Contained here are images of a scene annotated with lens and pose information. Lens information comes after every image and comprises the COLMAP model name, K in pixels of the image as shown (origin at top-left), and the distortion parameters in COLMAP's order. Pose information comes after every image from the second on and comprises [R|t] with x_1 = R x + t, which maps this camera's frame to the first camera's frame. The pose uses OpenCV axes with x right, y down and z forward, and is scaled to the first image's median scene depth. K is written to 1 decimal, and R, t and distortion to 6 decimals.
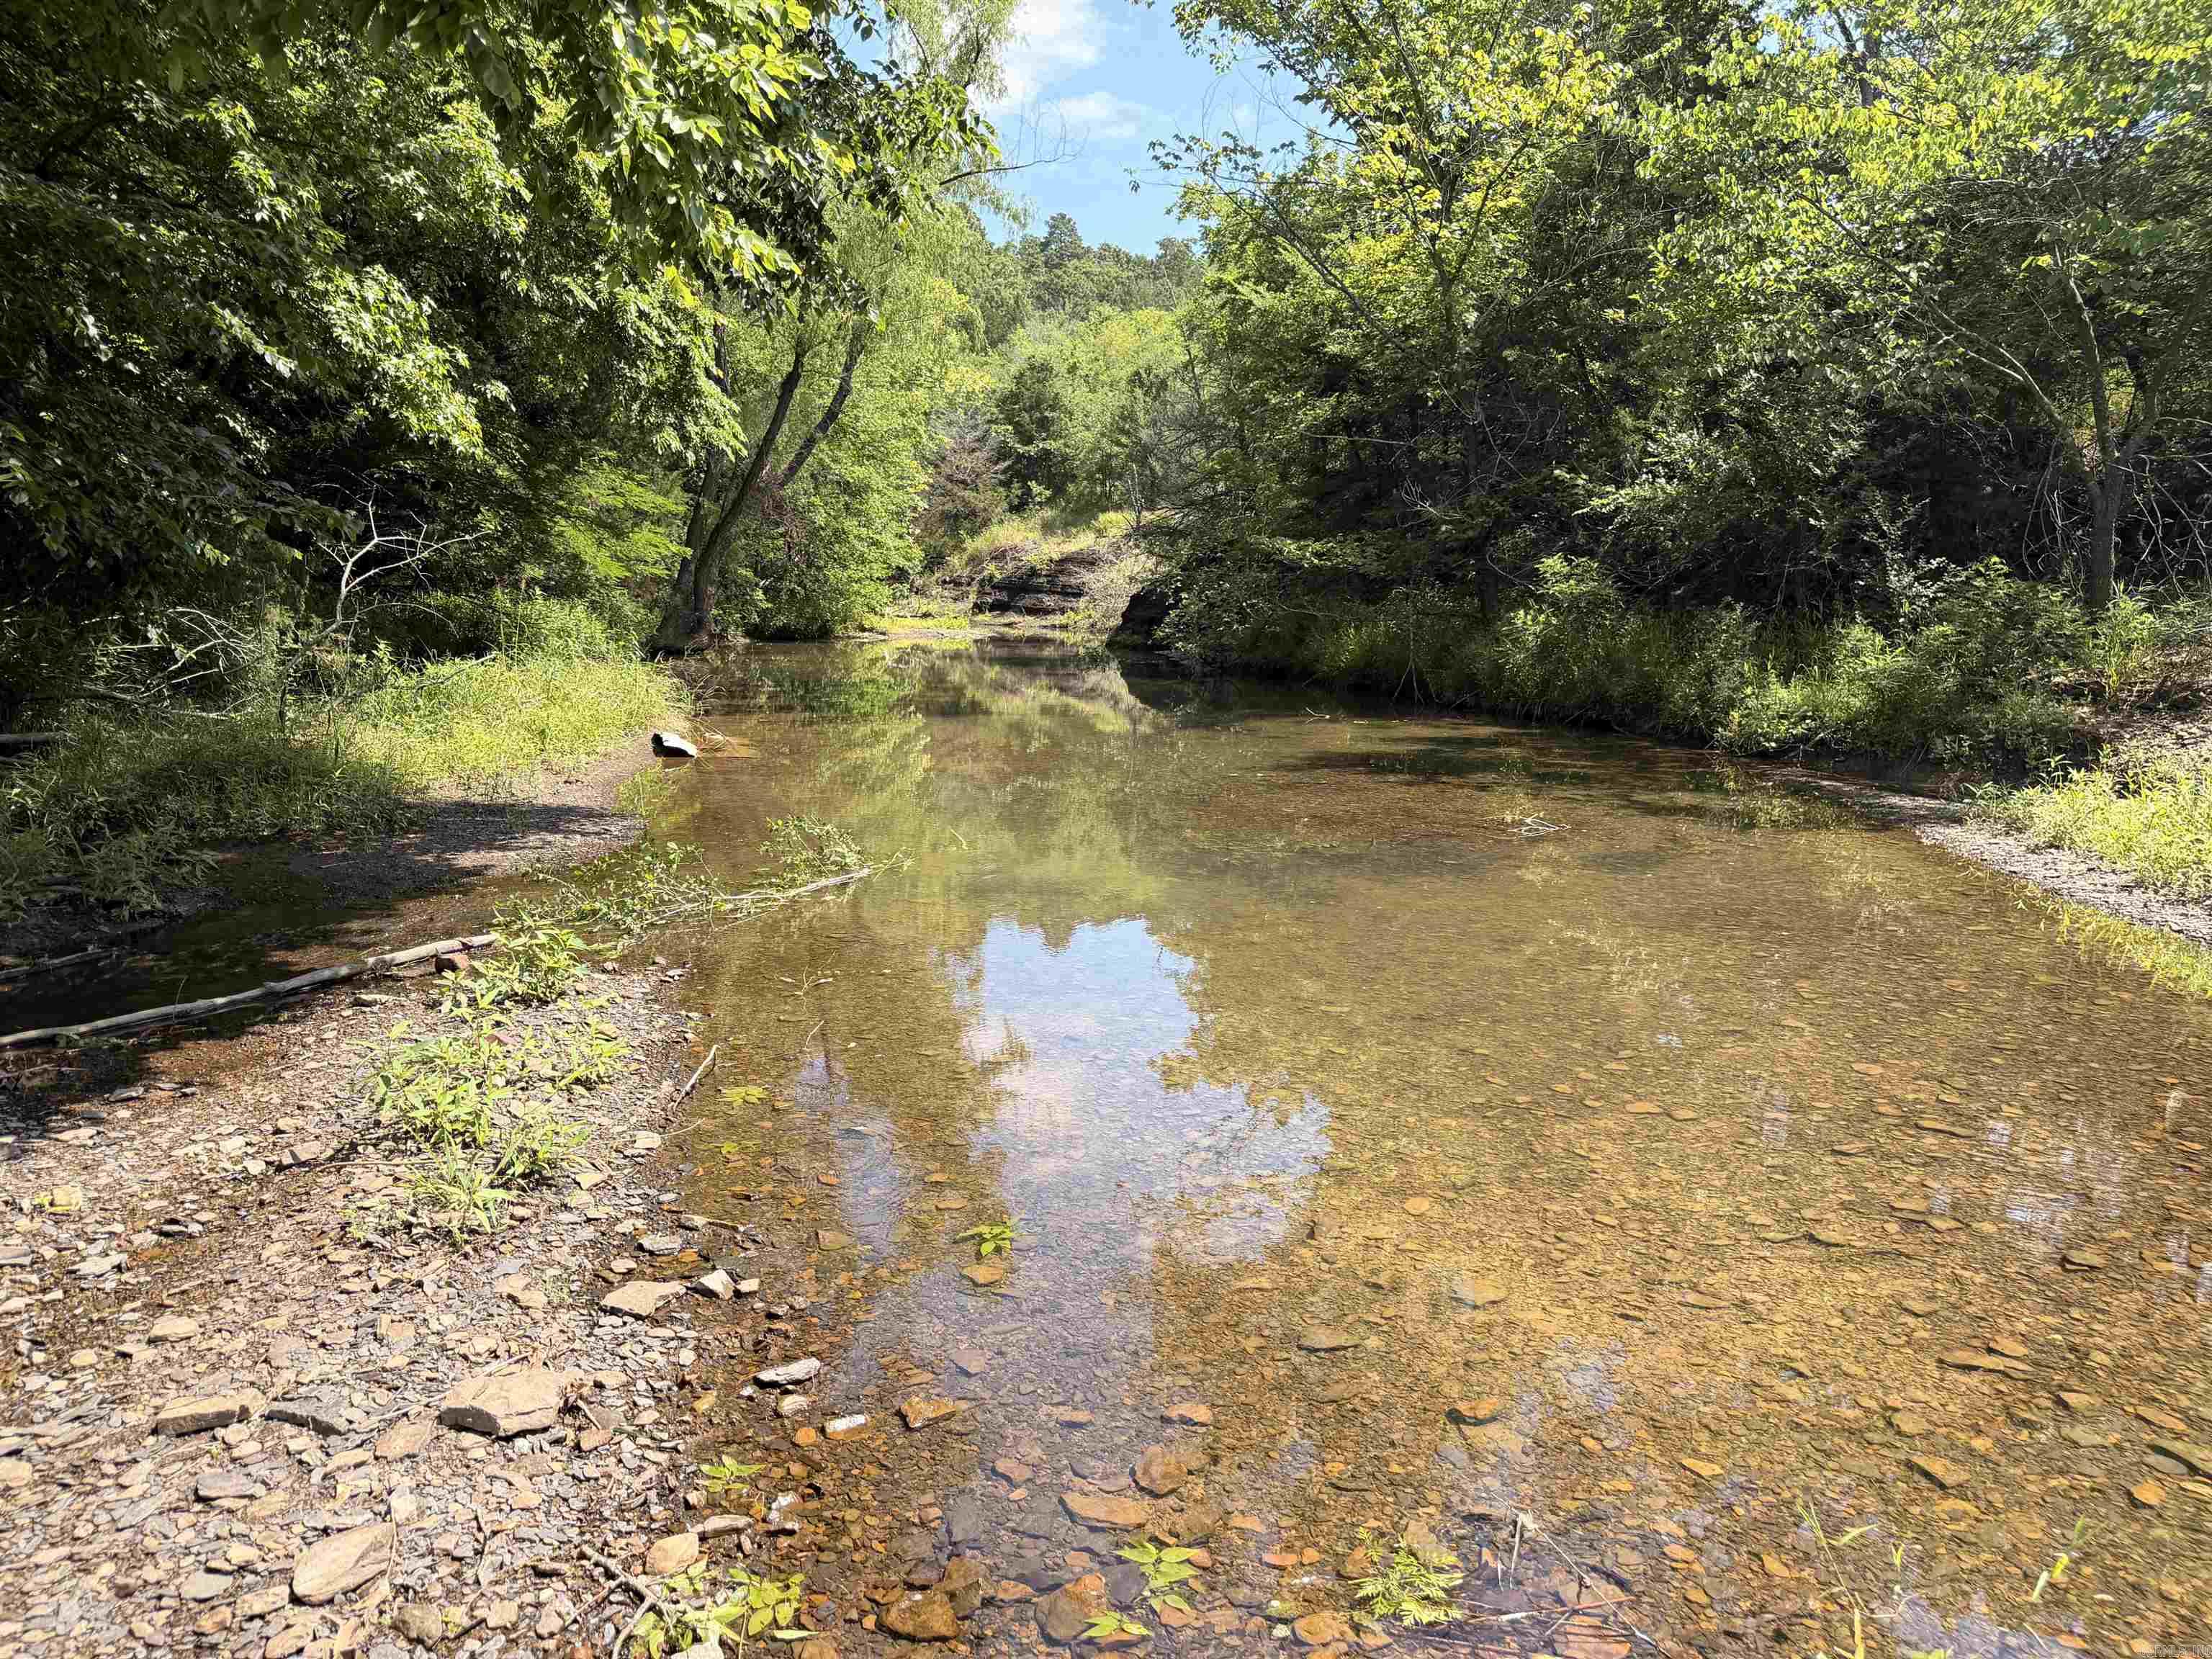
lens RADIAL K [[1545.9, 0, 1103.7], [0, 1545.9, 866.9], [0, 0, 1]] dist [0.145570, -0.198938]
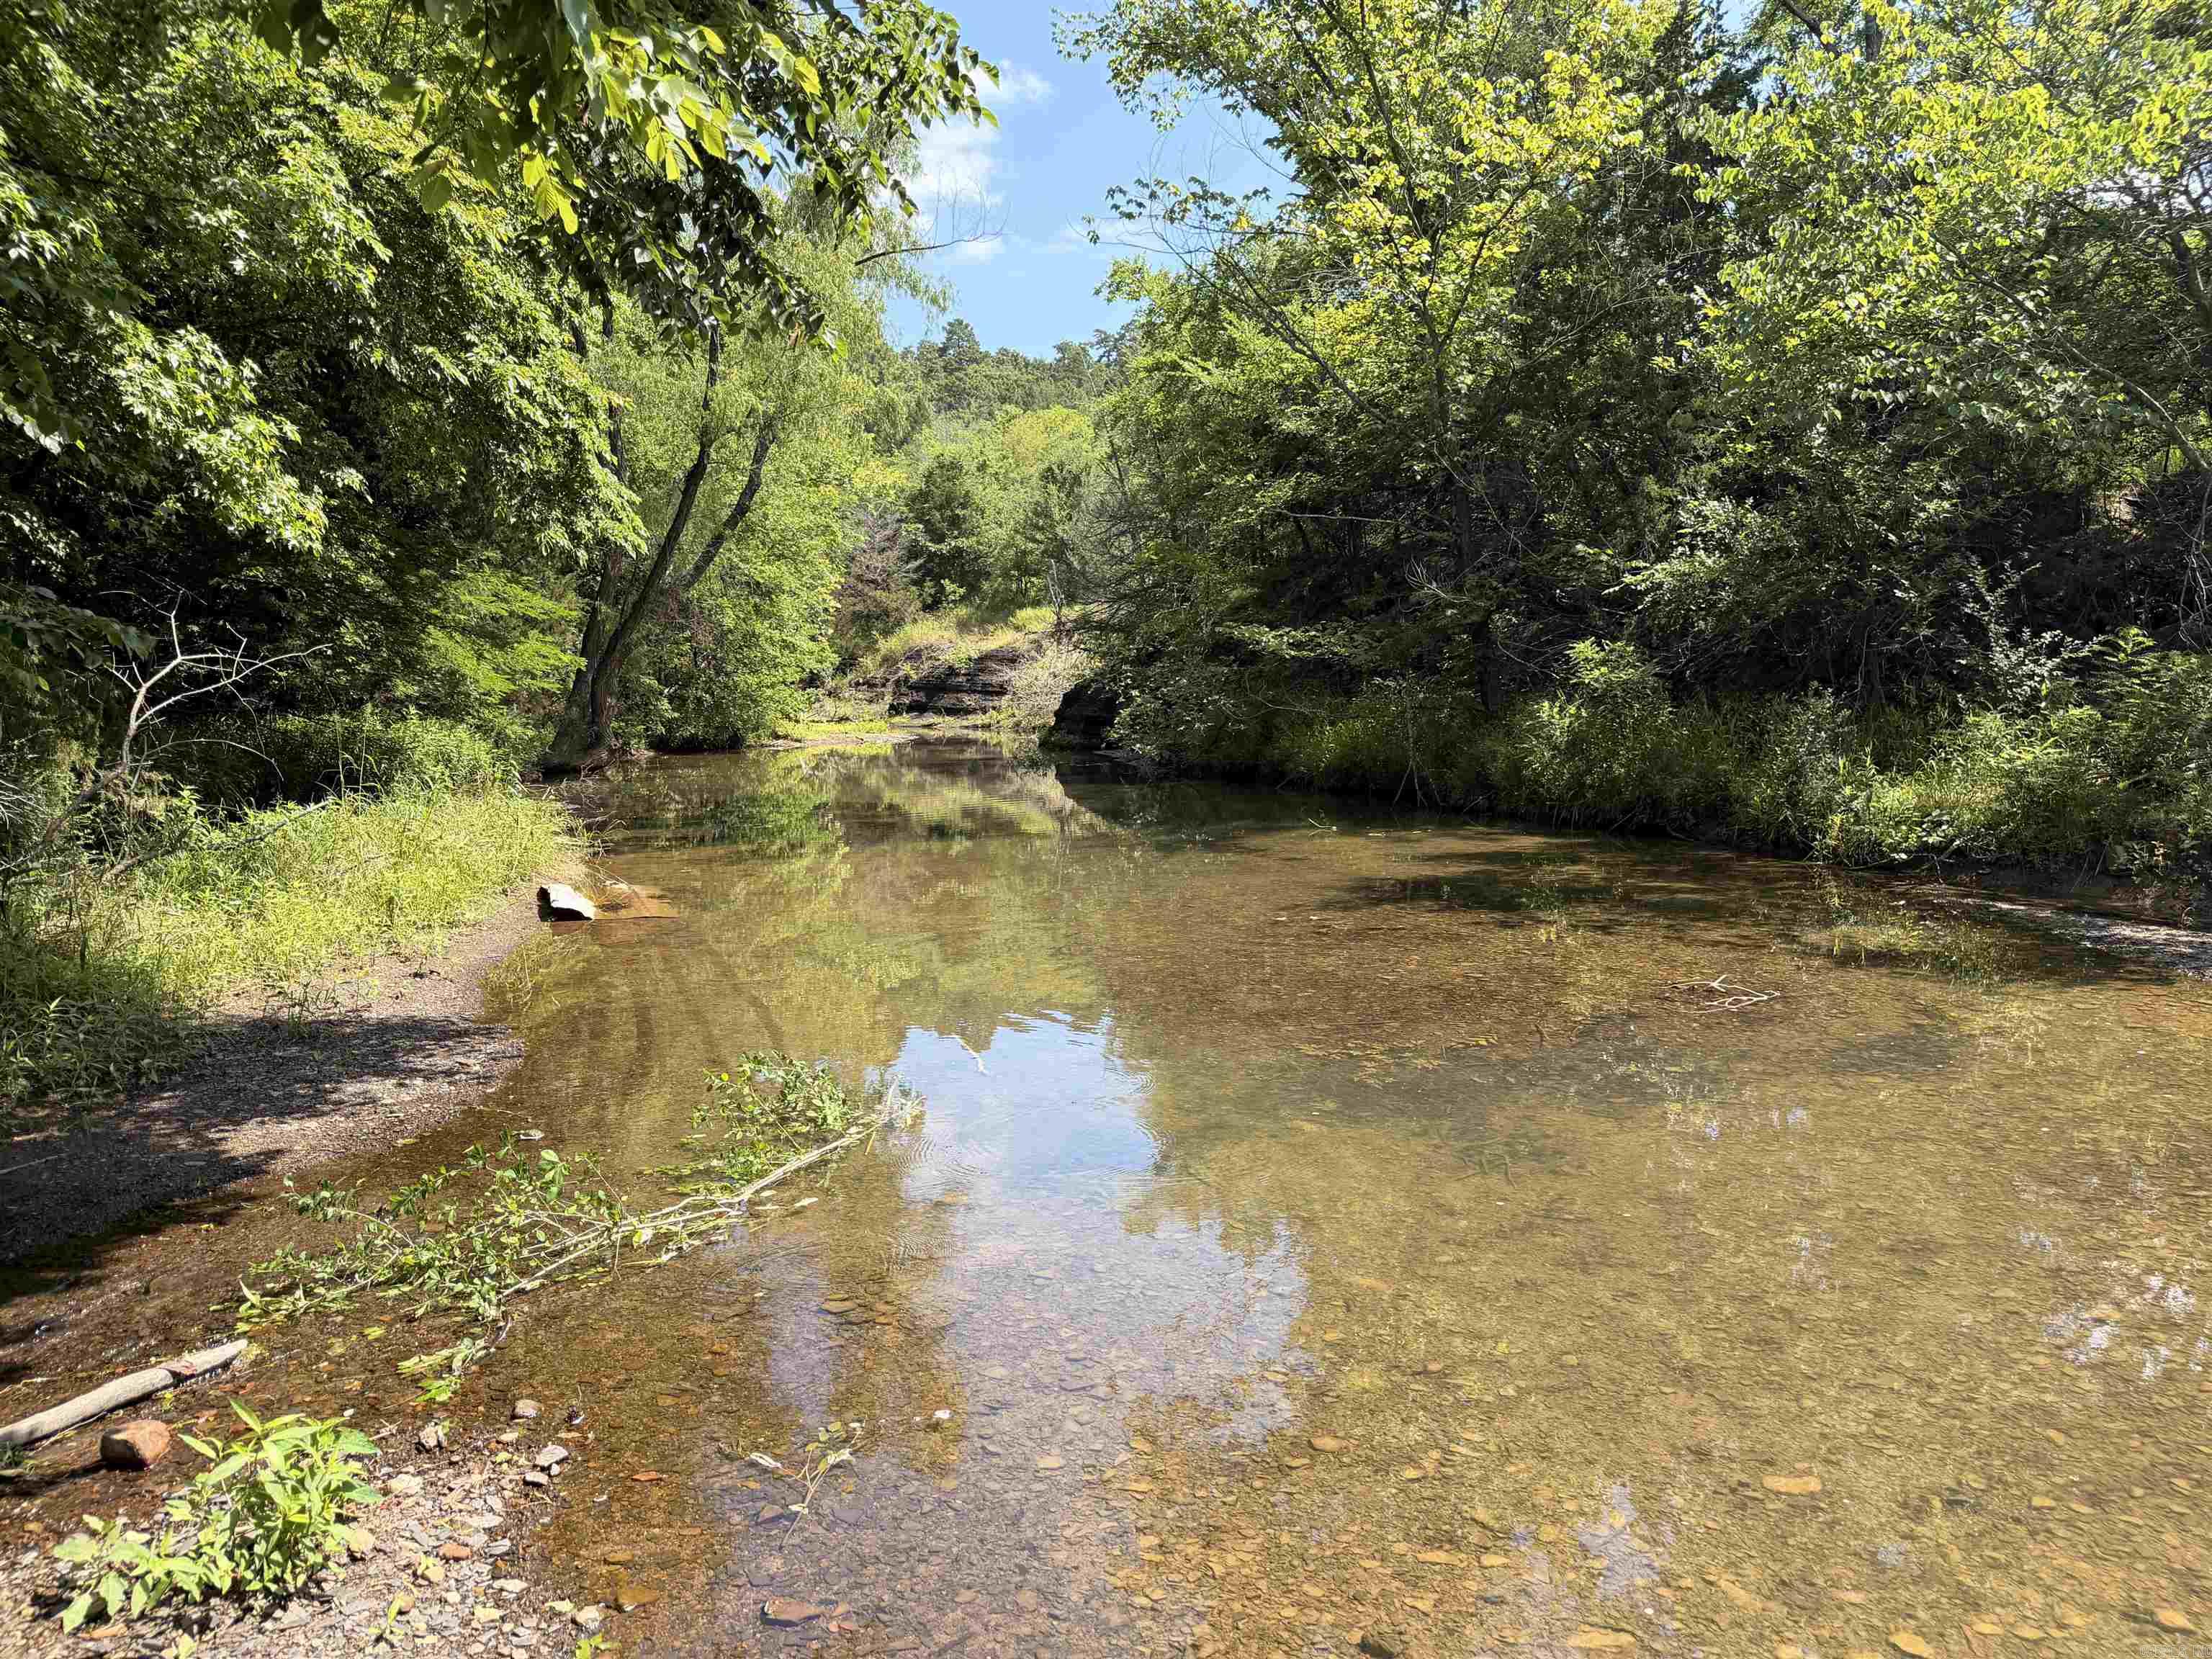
lens RADIAL K [[1545.9, 0, 1103.7], [0, 1545.9, 866.9], [0, 0, 1]] dist [0.145570, -0.198938]
pose [[0.997749, -0.034666, 0.057412, -0.029168], [0.038029, 0.997559, -0.058559, -0.023817], [-0.055242, 0.060611, 0.996632, 0.116274]]
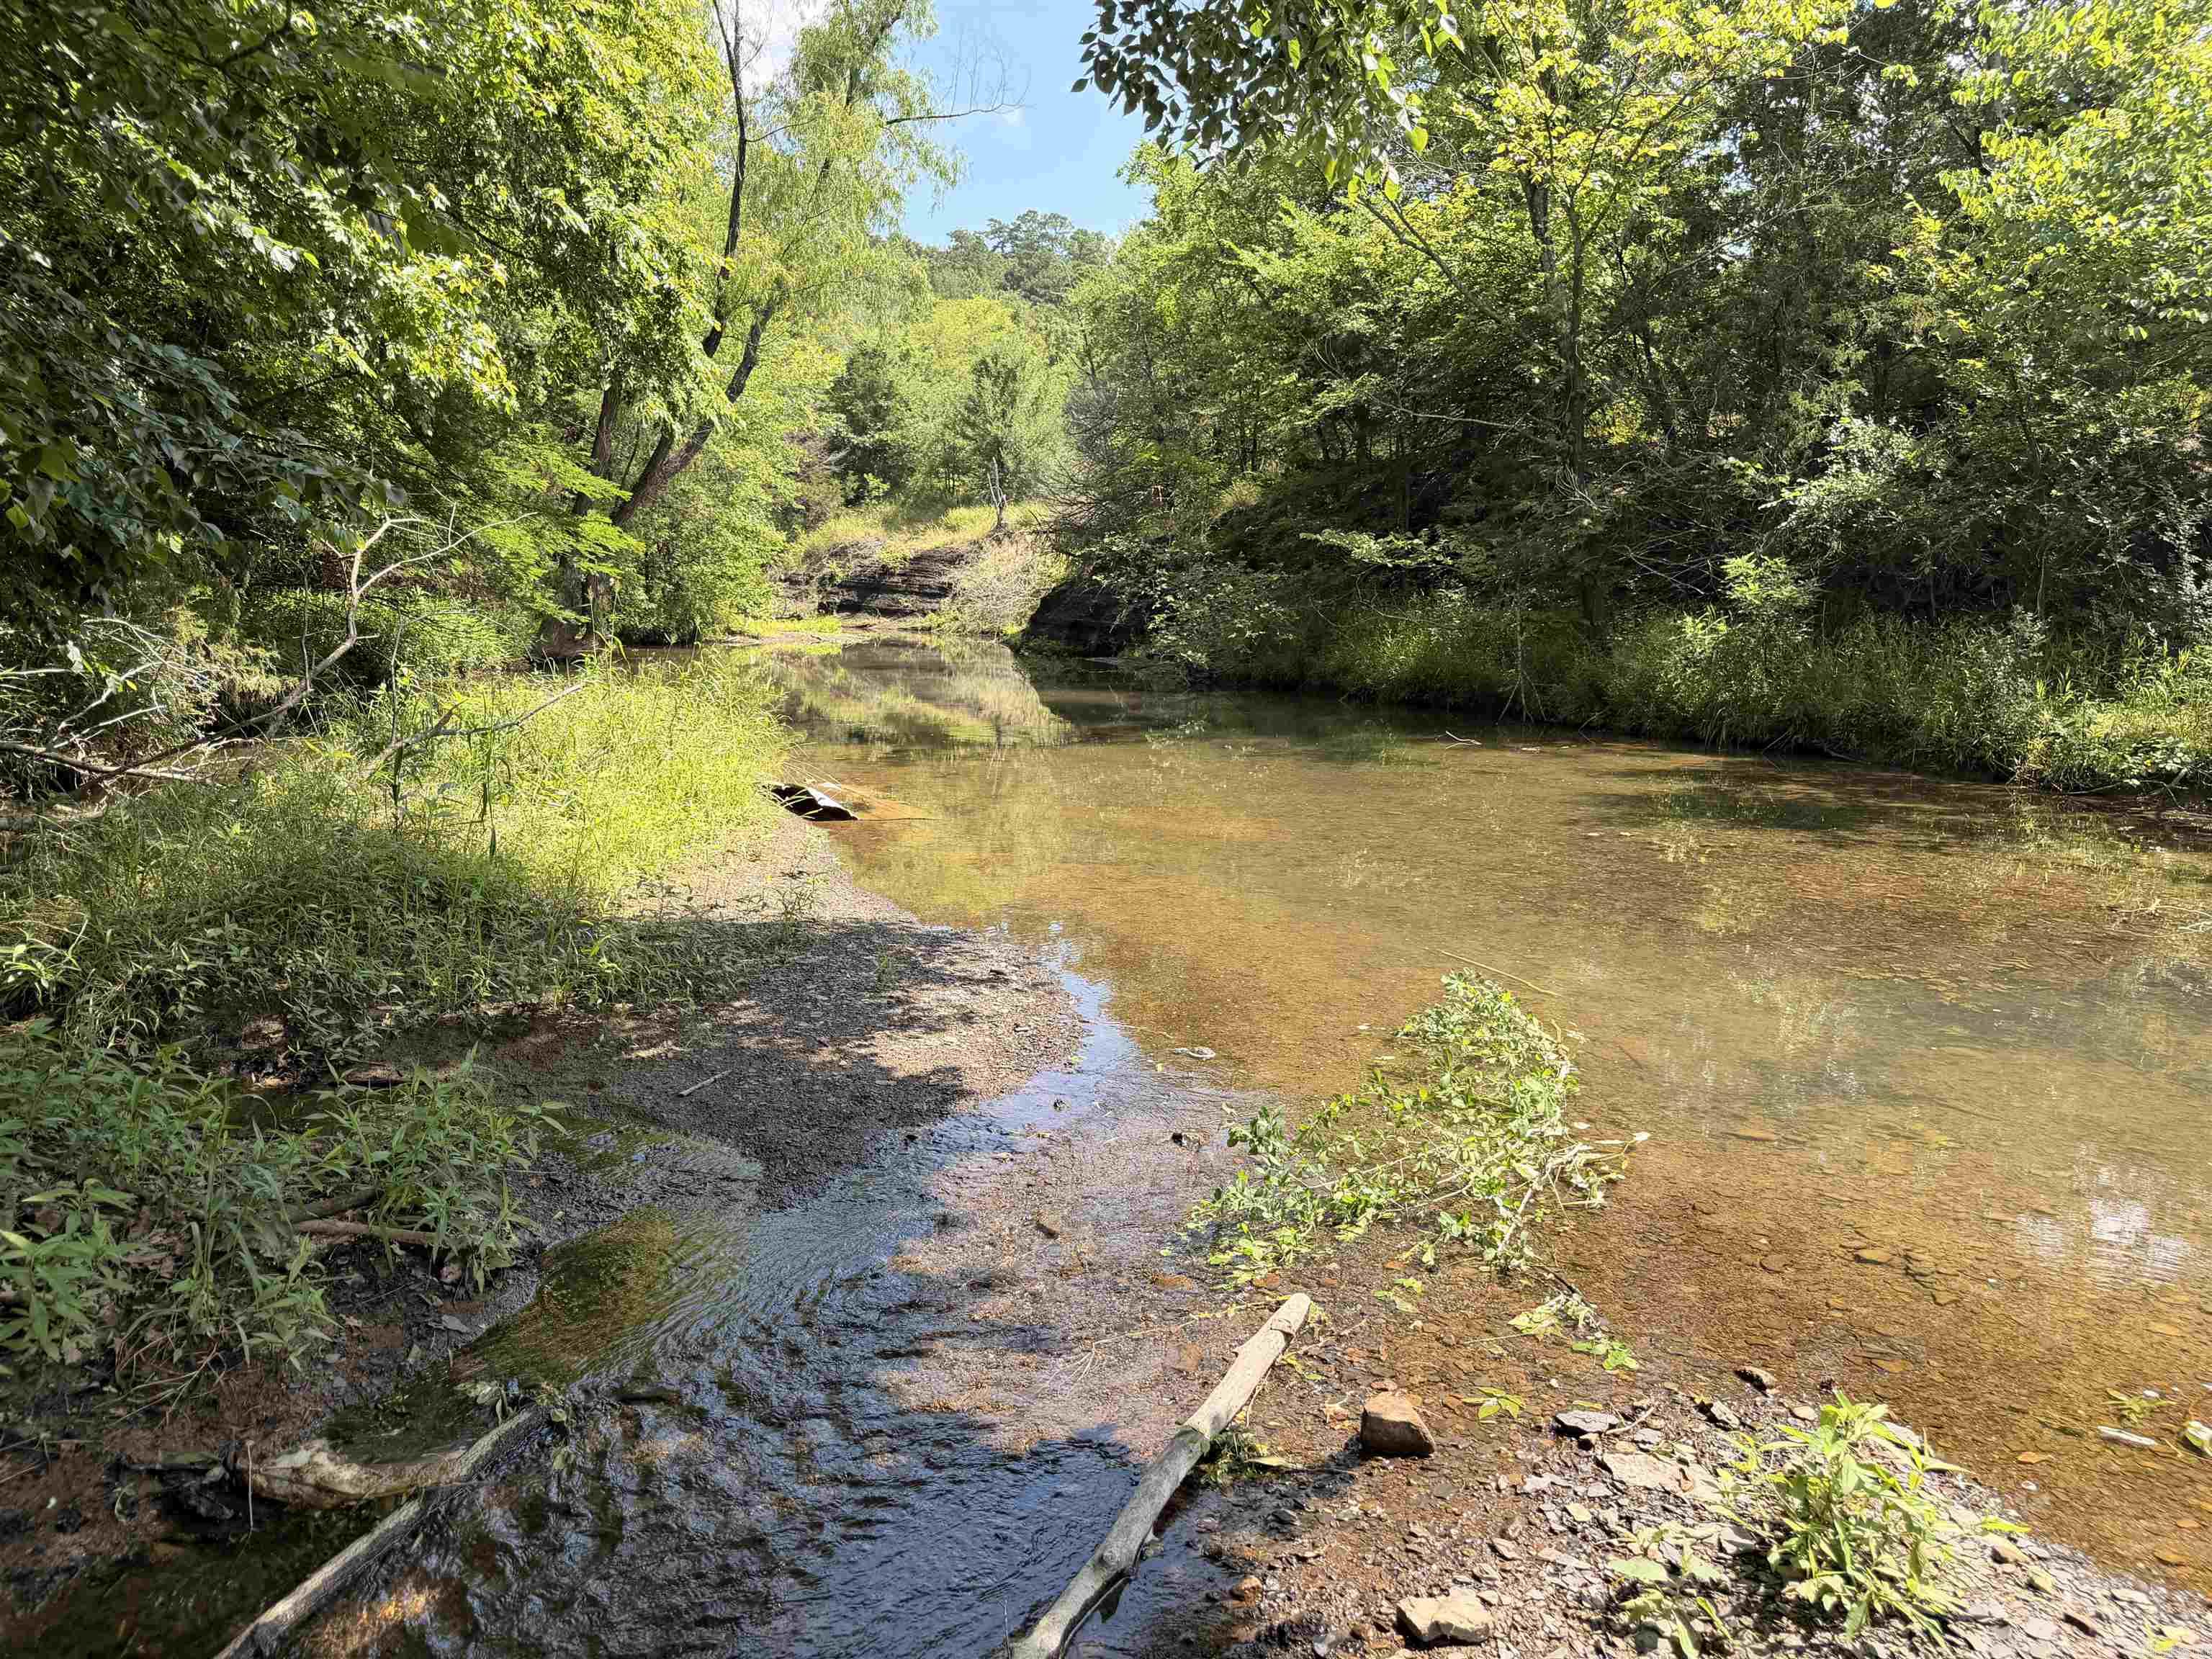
lens RADIAL K [[1545.9, 0, 1103.7], [0, 1545.9, 866.9], [0, 0, 1]] dist [0.145570, -0.198938]
pose [[0.989237, -0.020777, 0.144839, -0.150488], [0.020807, 0.999783, 0.001305, -0.027638], [-0.144834, 0.001723, 0.989454, 0.149782]]
